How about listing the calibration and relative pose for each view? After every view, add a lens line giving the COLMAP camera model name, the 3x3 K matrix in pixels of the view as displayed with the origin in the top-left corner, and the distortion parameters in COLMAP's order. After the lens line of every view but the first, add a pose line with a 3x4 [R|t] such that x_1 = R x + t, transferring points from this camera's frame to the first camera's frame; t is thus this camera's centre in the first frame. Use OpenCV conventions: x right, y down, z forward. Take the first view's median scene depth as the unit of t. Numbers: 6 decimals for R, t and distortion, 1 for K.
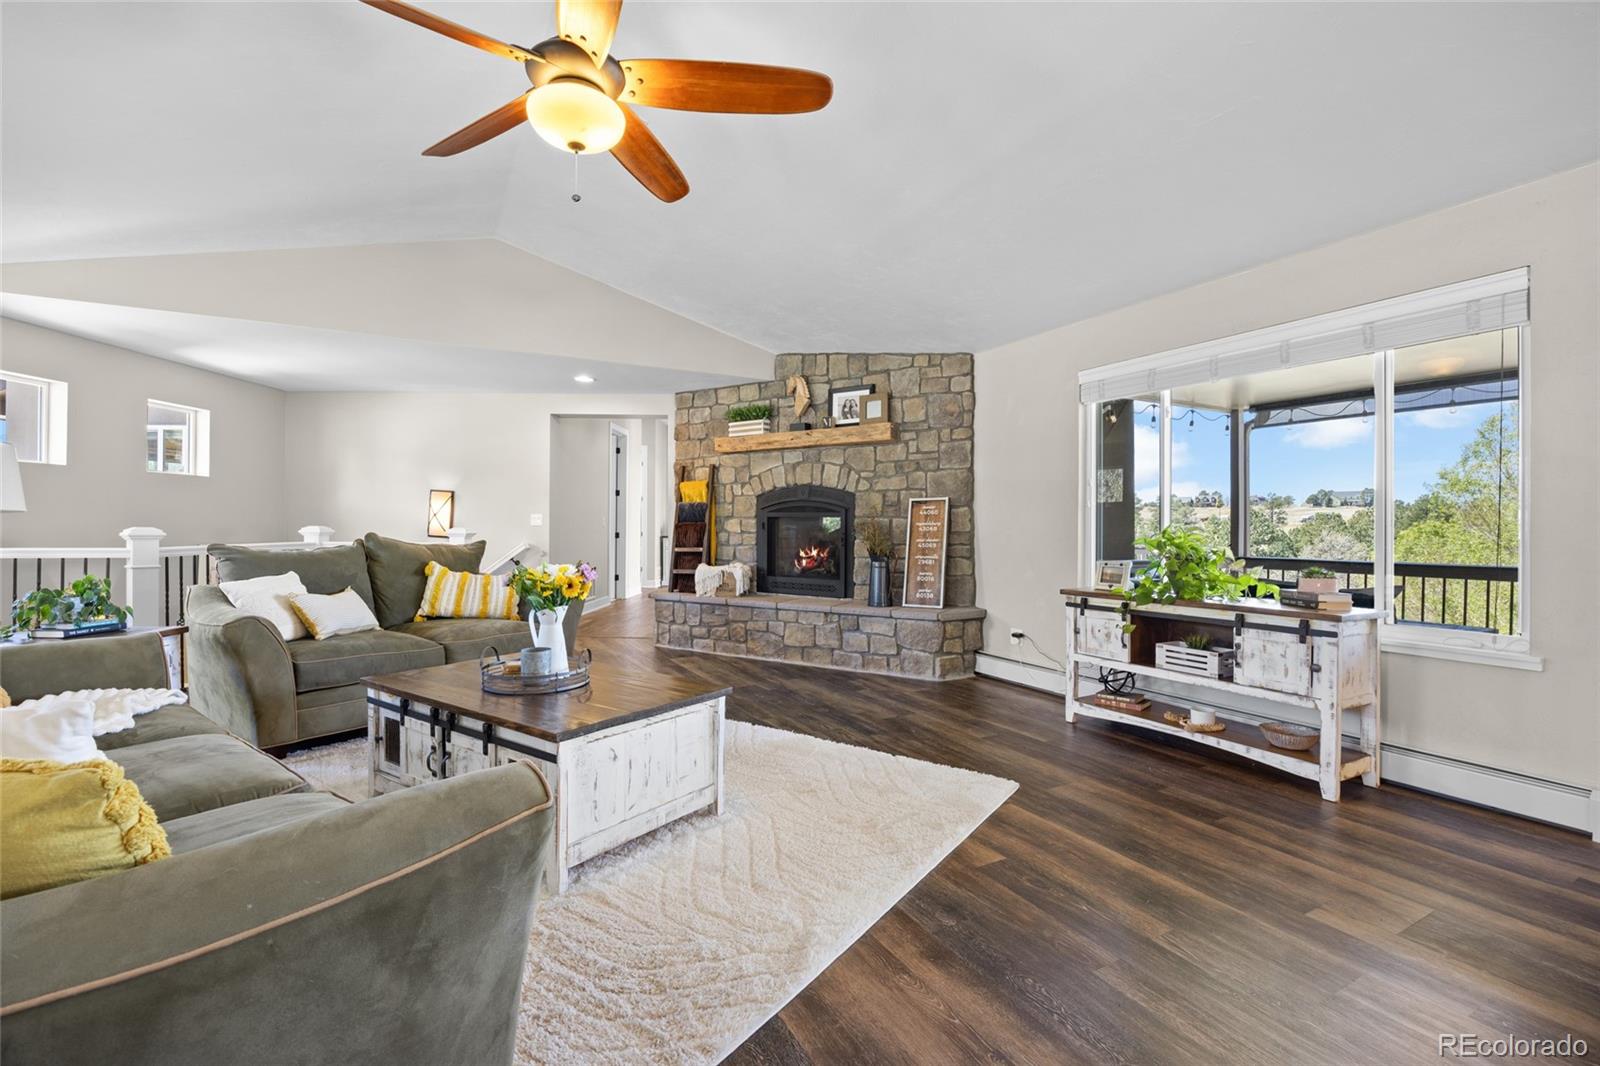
lens RADIAL K [[722.4, 0, 775.4], [0, 722.4, 525.0], [0, 0, 1]] dist [-0.013411, -0.000064]
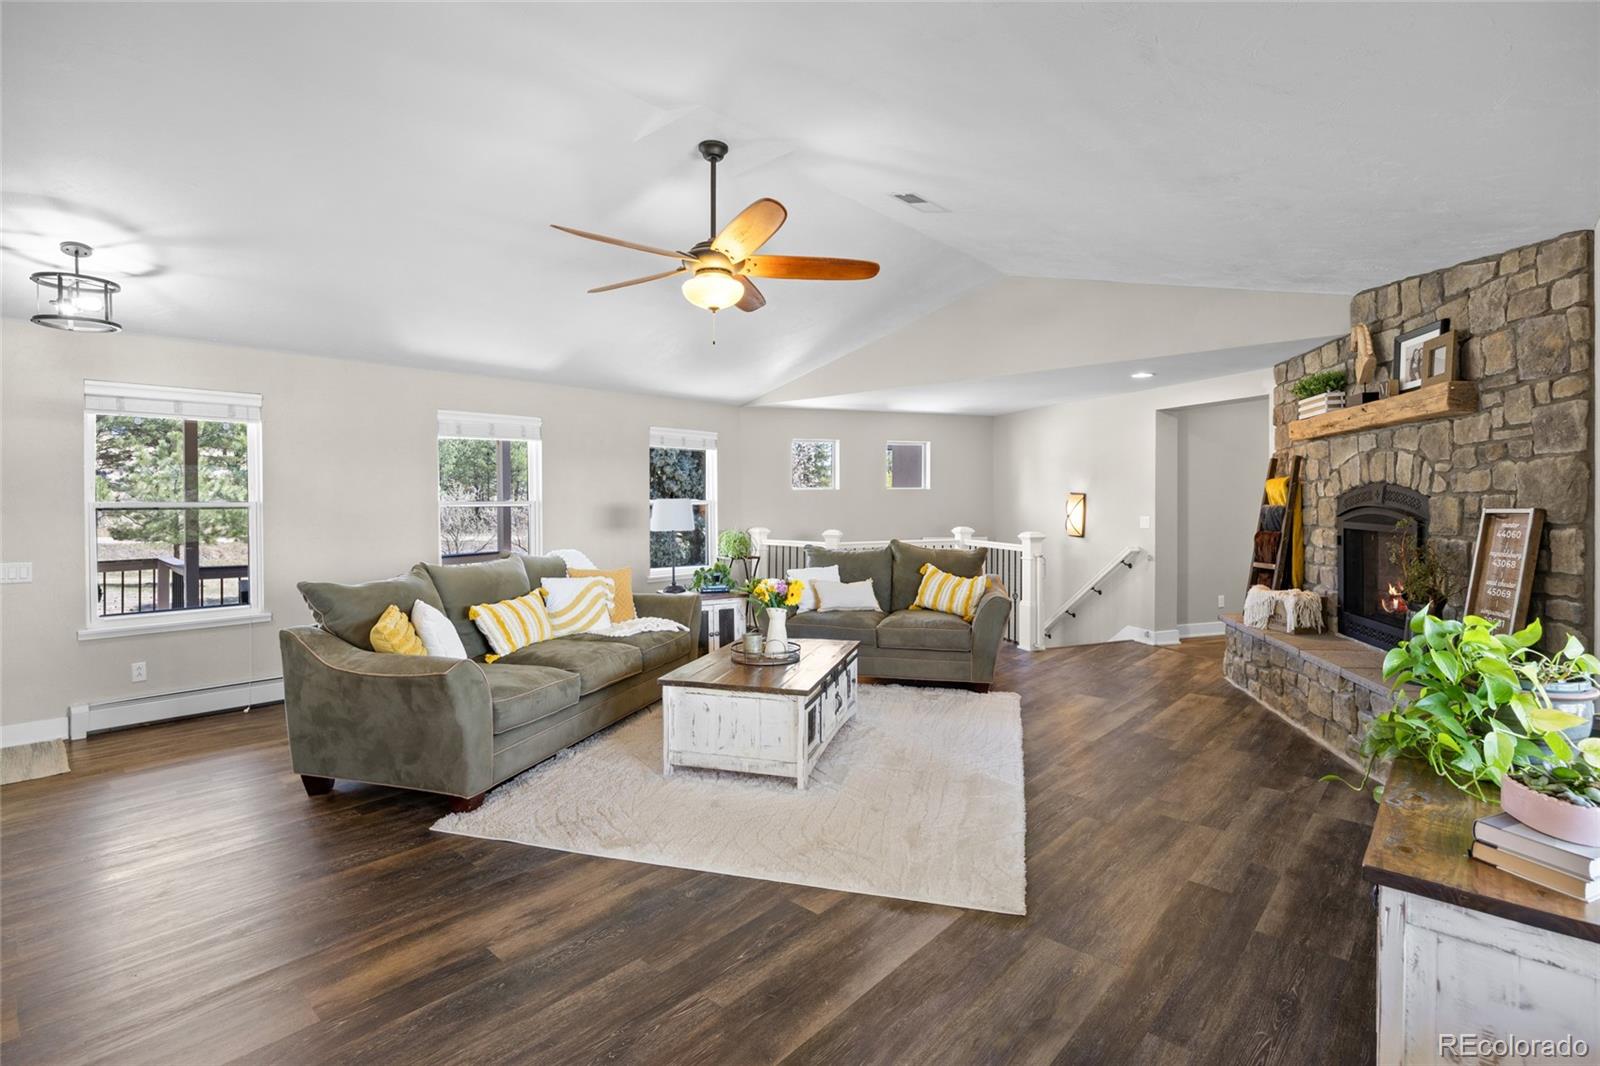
lens RADIAL K [[749.7, 0, 780.2], [0, 749.7, 509.1], [0, 0, 1]] dist [0.004767, -0.000114]
pose [[0.340248, 0.002321, -0.940333, 0.549812], [0.009744, 0.999935, 0.005994, -0.044446], [0.940285, -0.011202, 0.340203, 0.258473]]
